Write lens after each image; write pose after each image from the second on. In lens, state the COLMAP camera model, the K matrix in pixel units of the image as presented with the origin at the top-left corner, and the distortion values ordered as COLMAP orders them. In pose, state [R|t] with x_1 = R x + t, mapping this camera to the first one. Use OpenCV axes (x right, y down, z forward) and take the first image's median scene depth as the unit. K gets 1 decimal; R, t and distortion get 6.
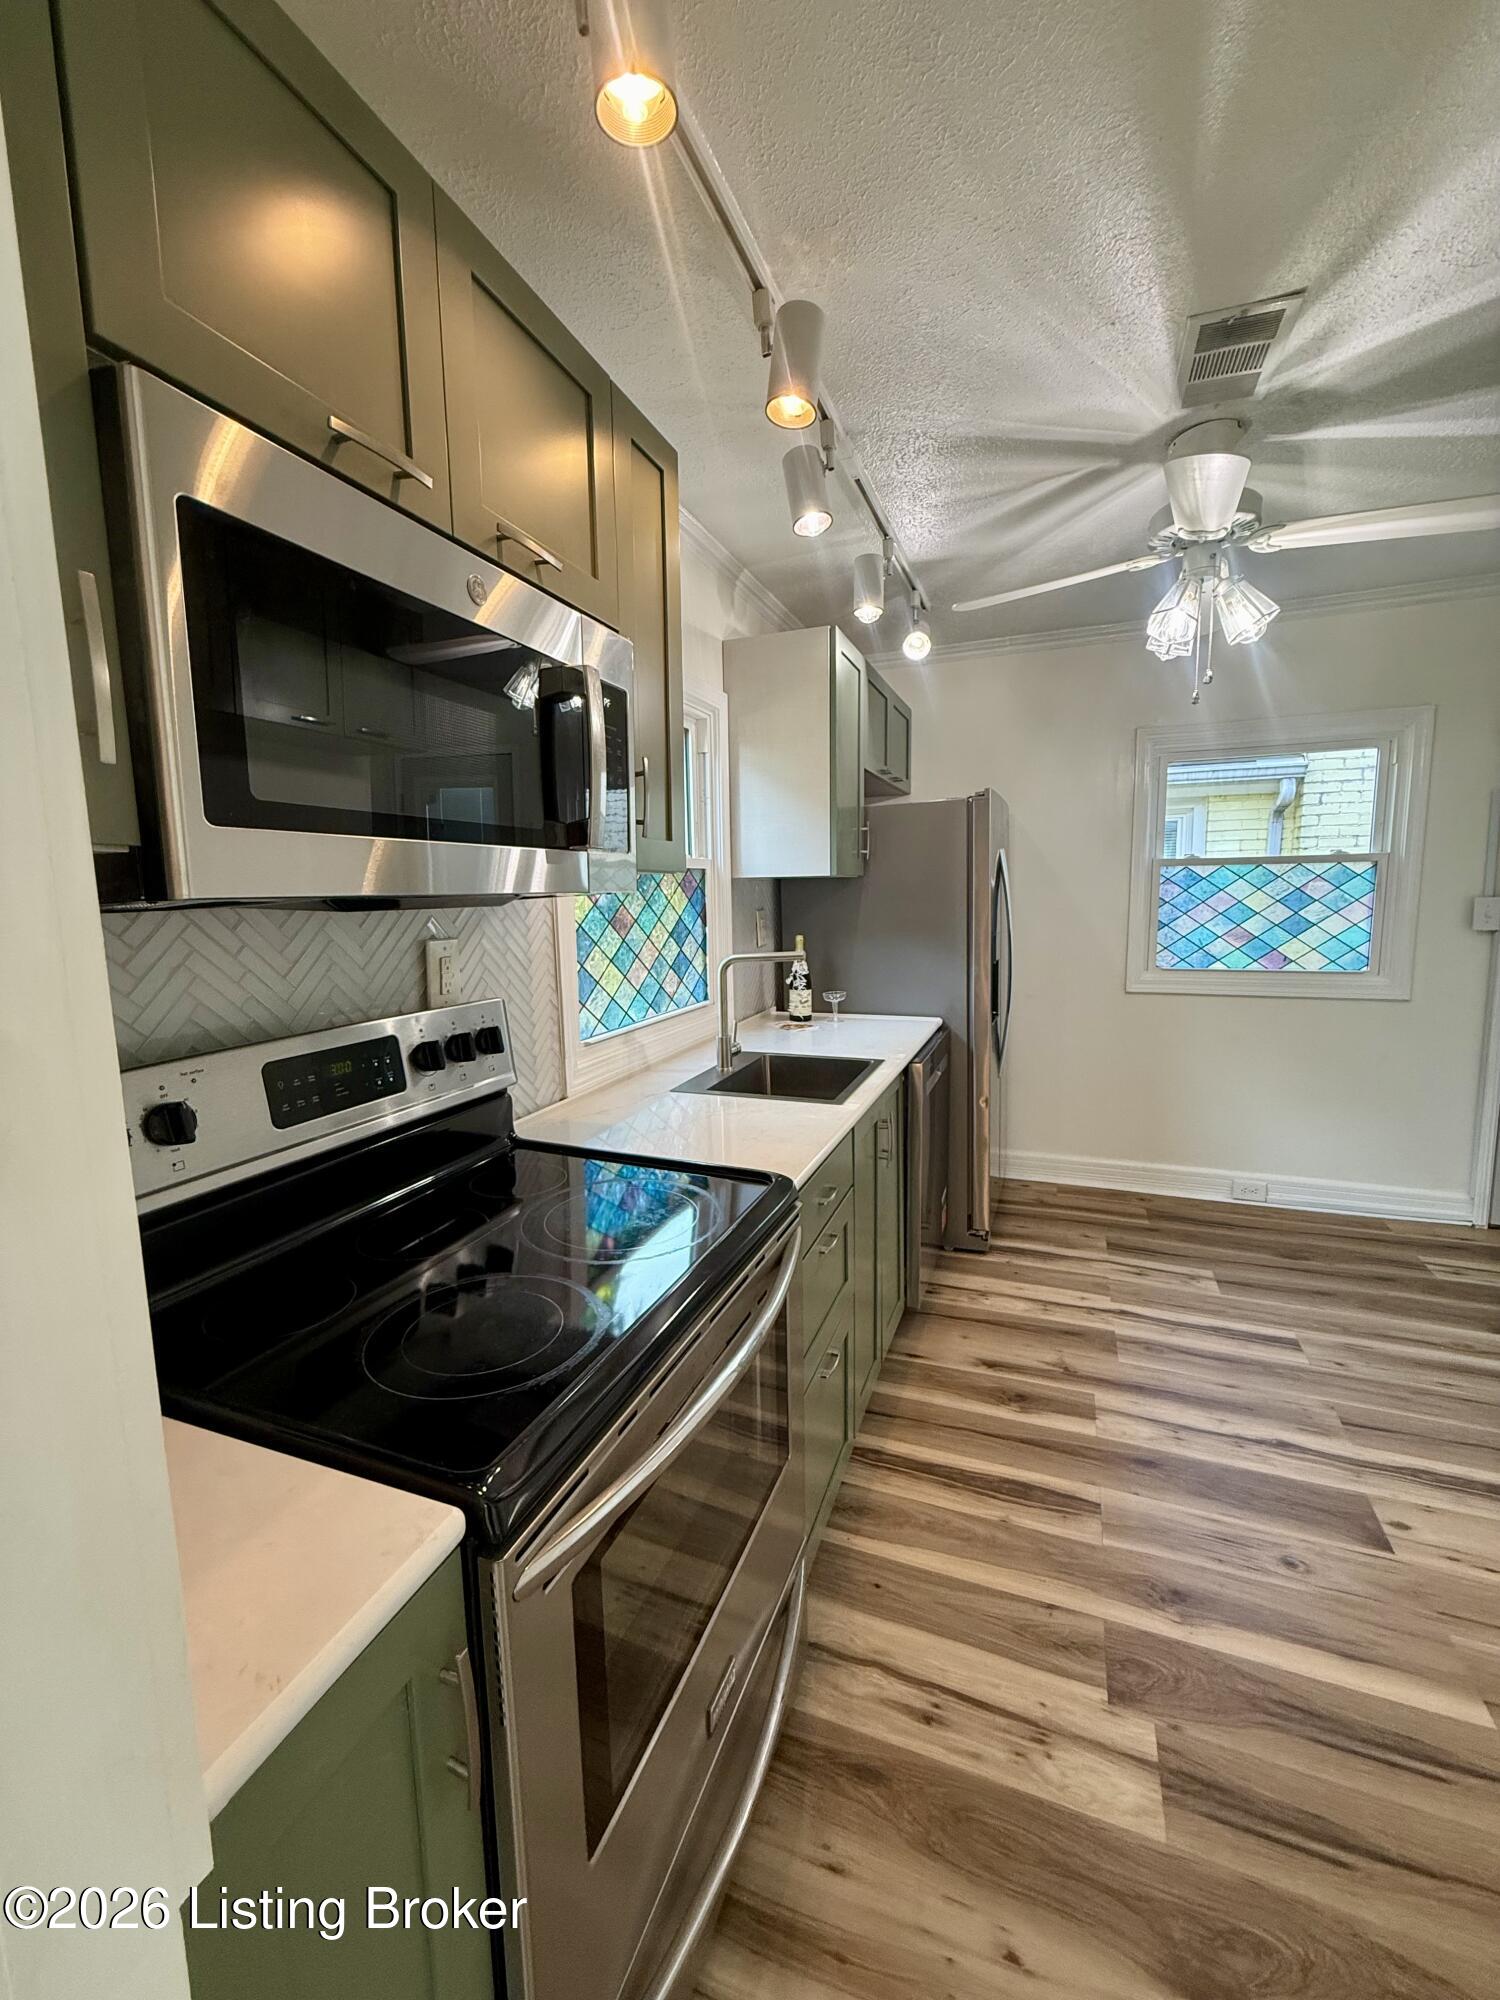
lens RADIAL K [[797.8, 0, 749.1], [0, 797.8, 990.5], [0, 0, 1]] dist [0.000114, 0.000019]
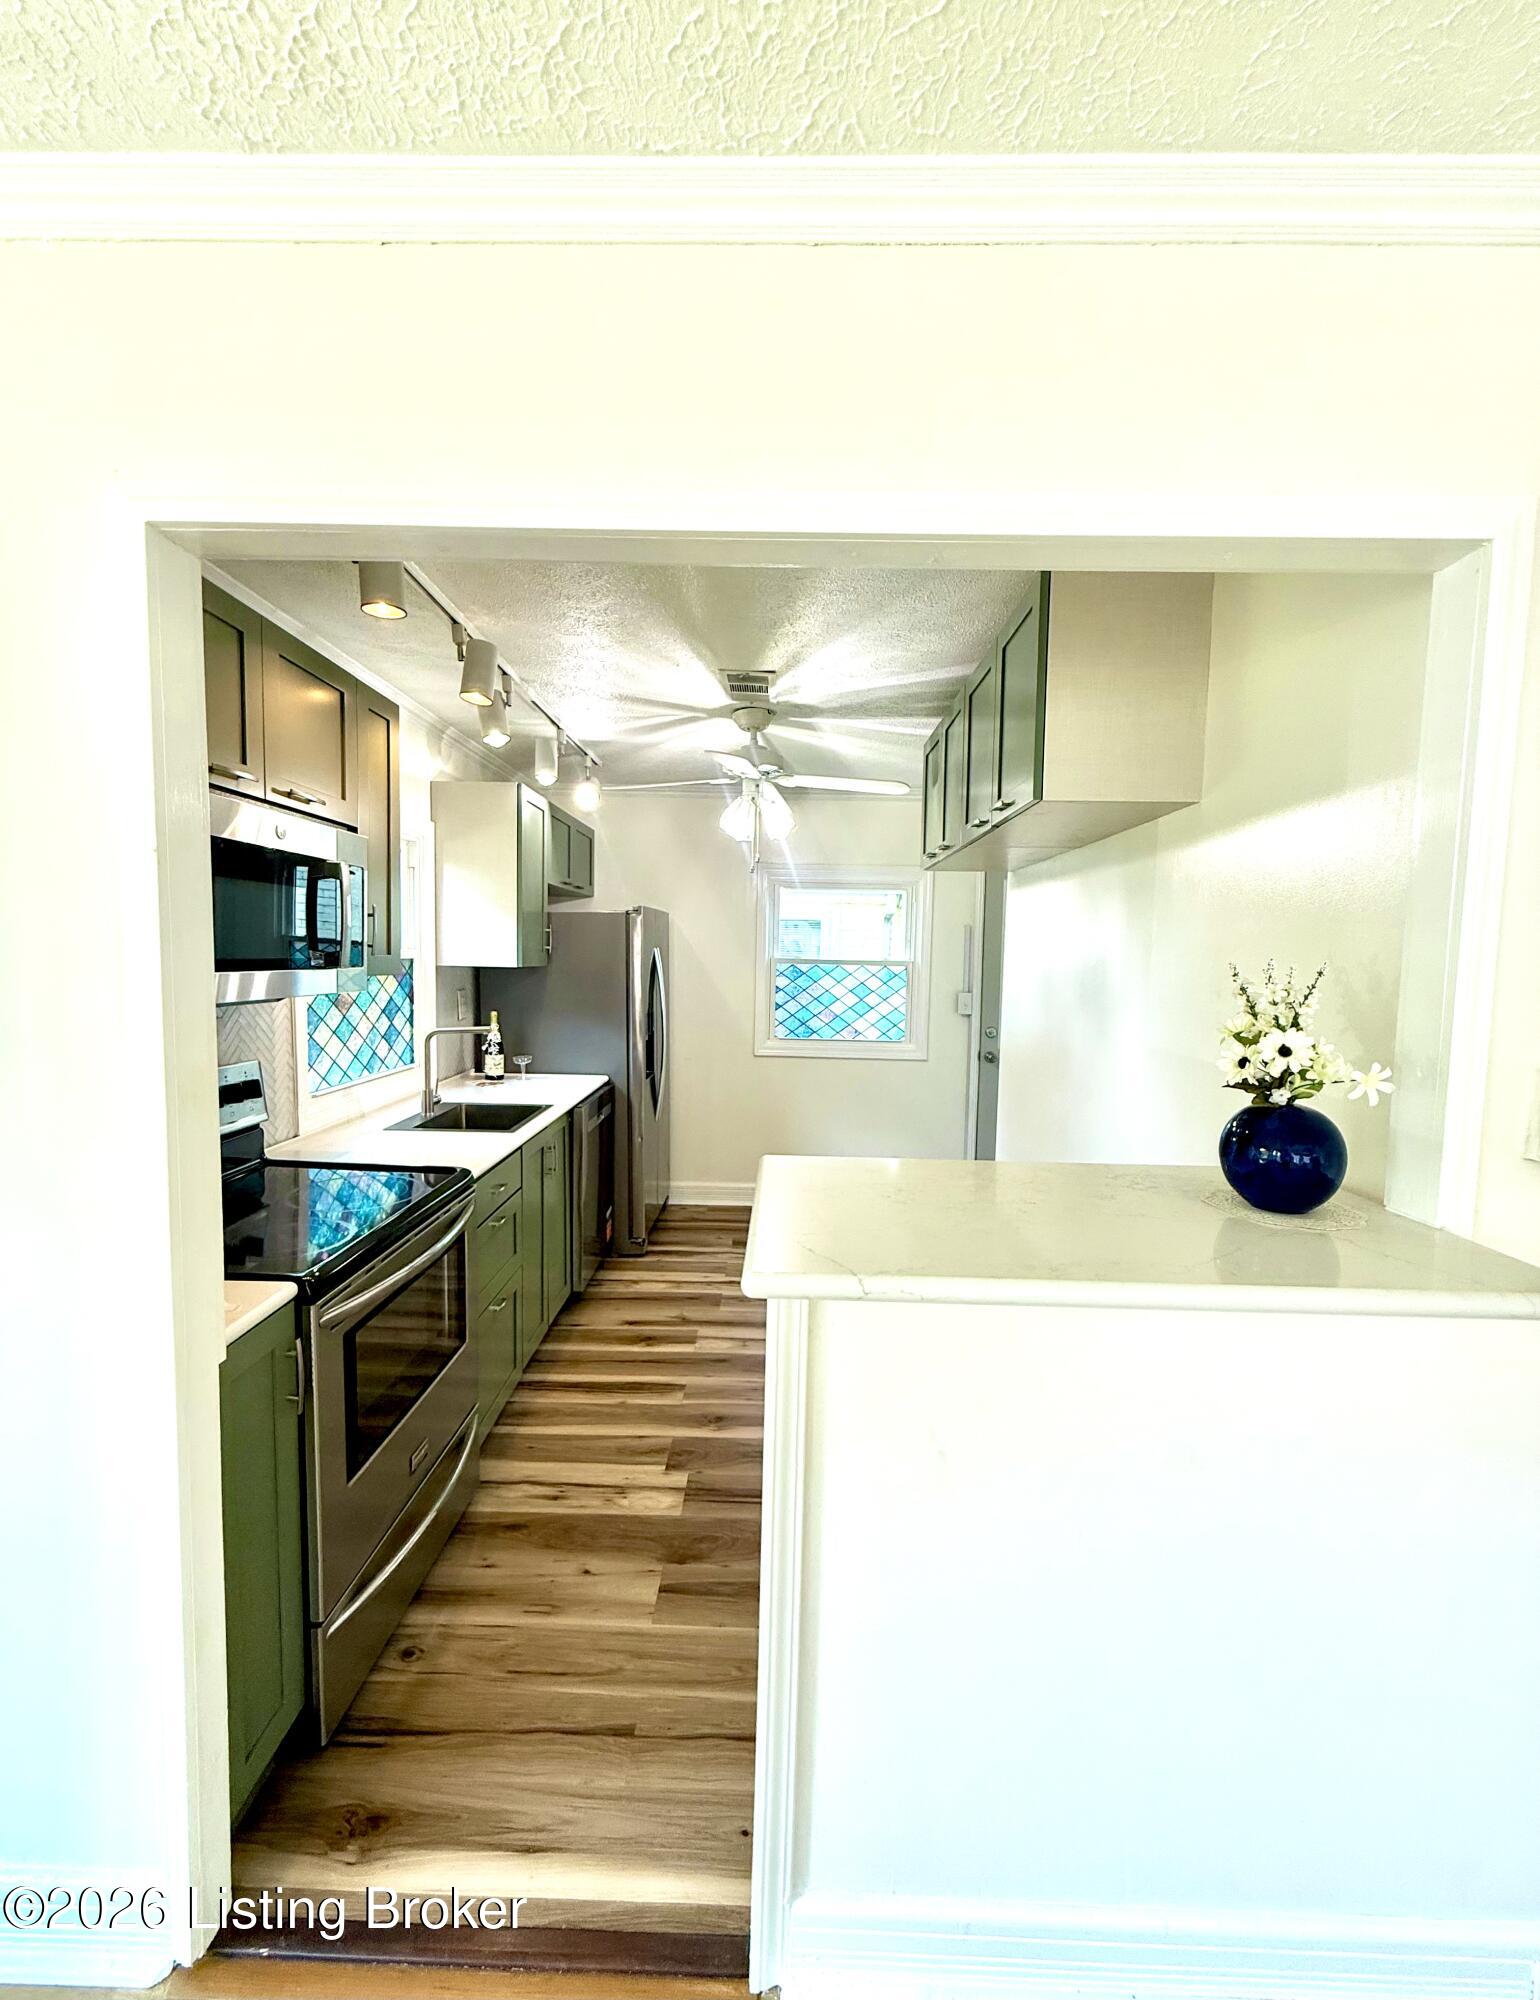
lens RADIAL K [[818.7, 0, 769.6], [0, 818.7, 1019.3], [0, 0, 1]] dist [0.000849, 0.000131]
pose [[0.935638, 0.010857, 0.352795, 0.020004], [0.005438, 0.998965, -0.045166, 0.005370], [-0.352920, 0.044178, 0.934610, -0.493445]]
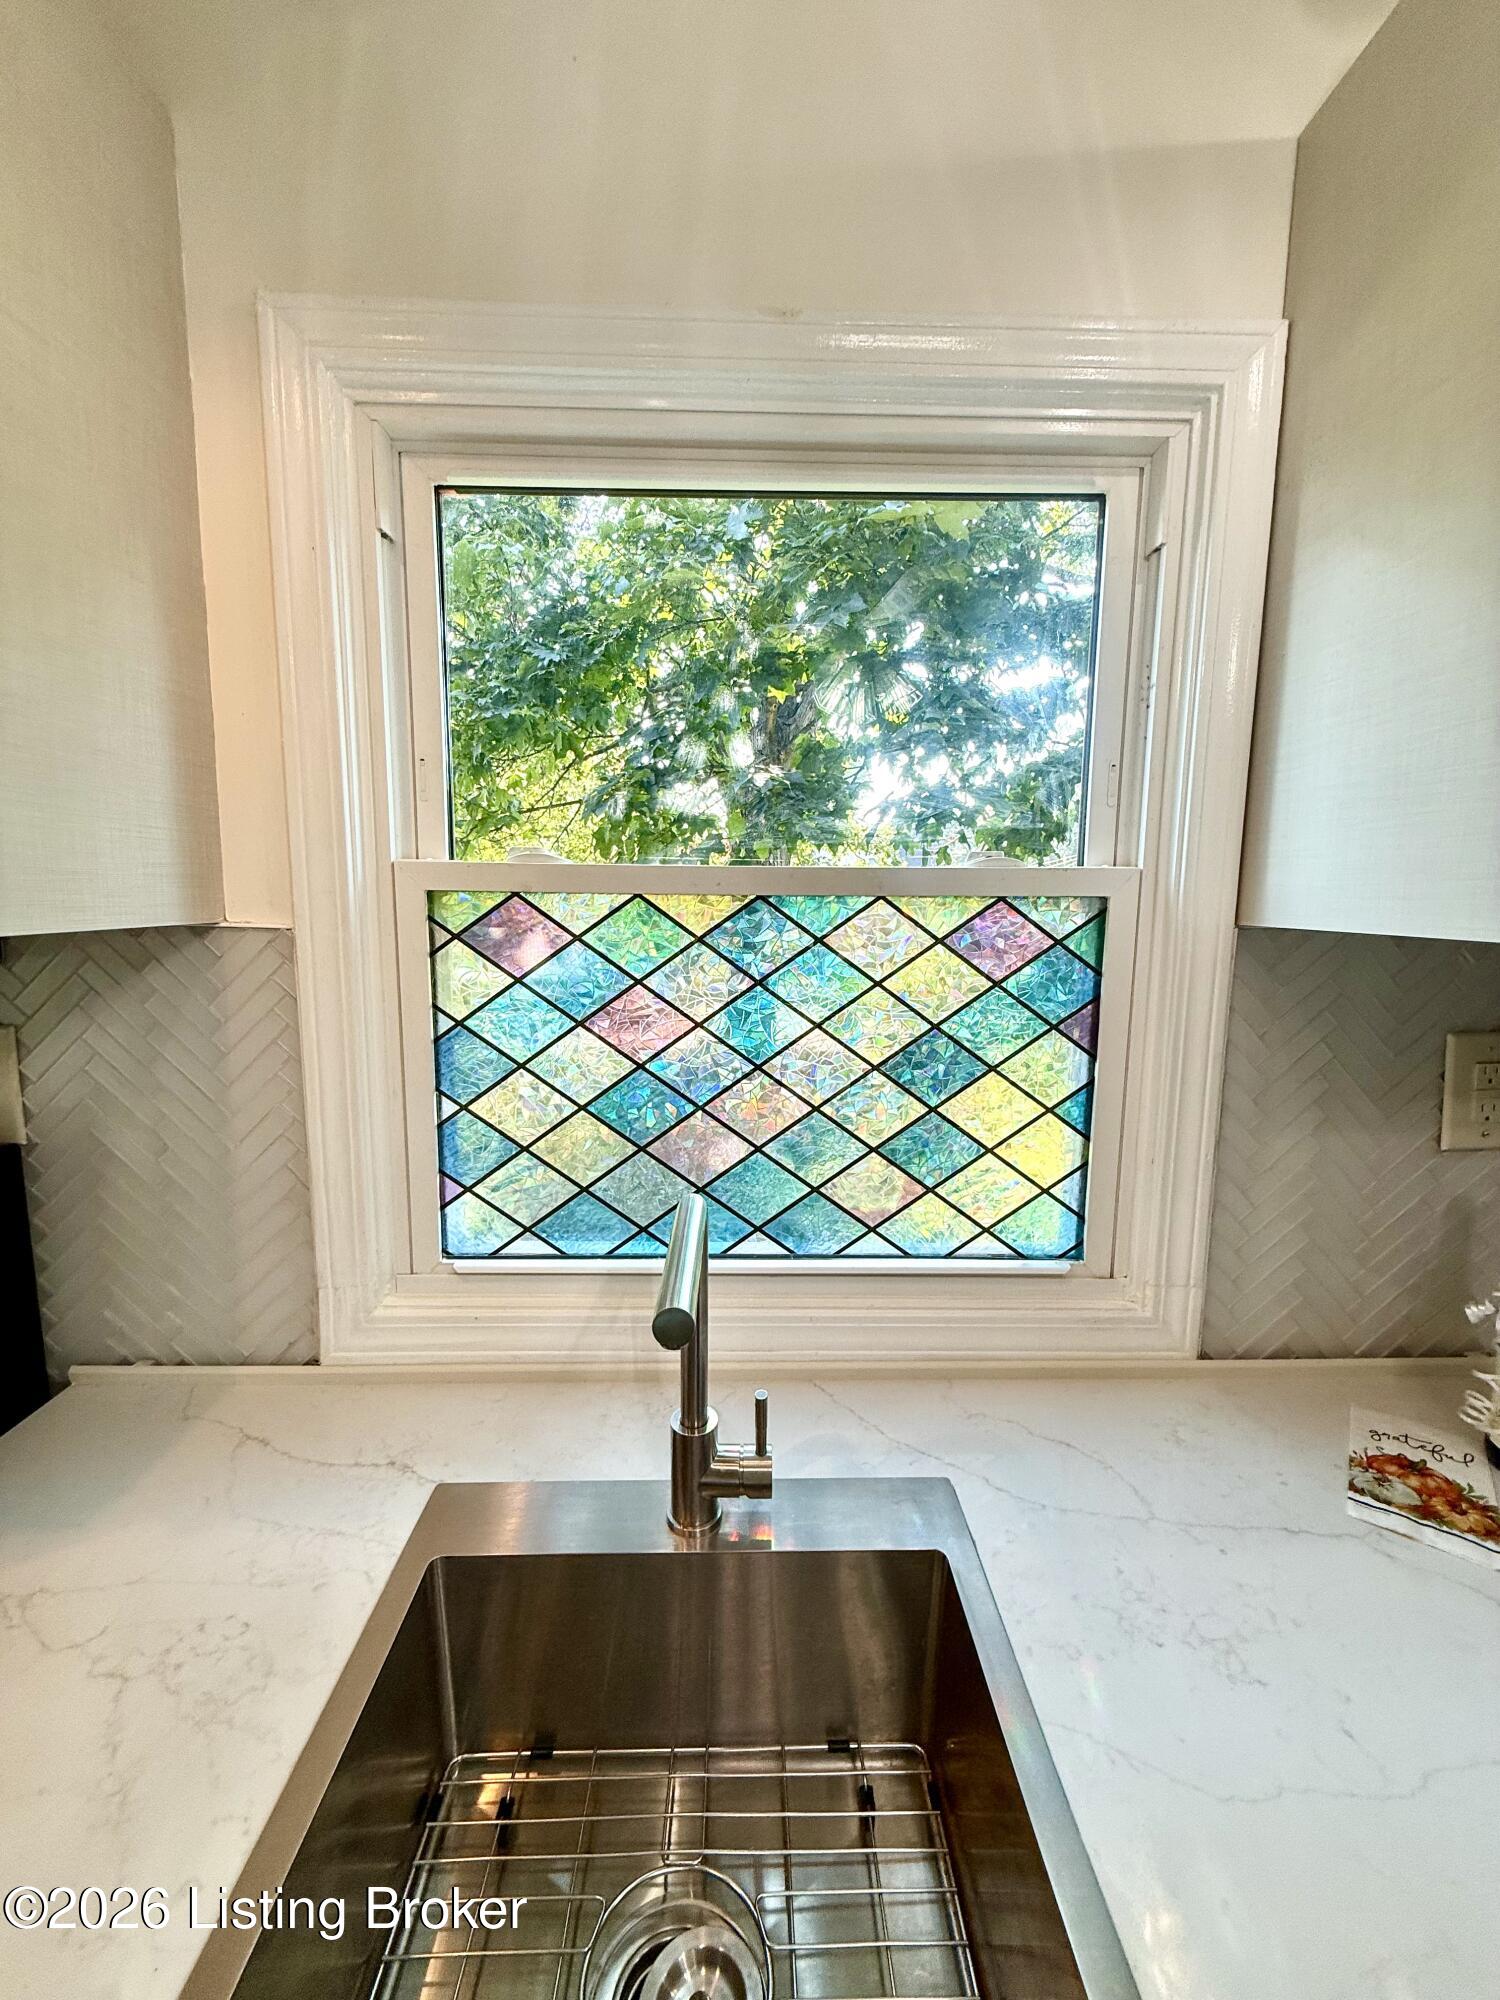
lens RADIAL K [[797.8, 0, 752.9], [0, 797.8, 992.3], [0, 0, 1]] dist [0.000114, 0.000019]
pose [[0.381502, 0.140737, -0.913591, 0.258430], [-0.131601, 0.986544, 0.097020, -0.155083], [0.914952, 0.083217, 0.394889, 0.904227]]
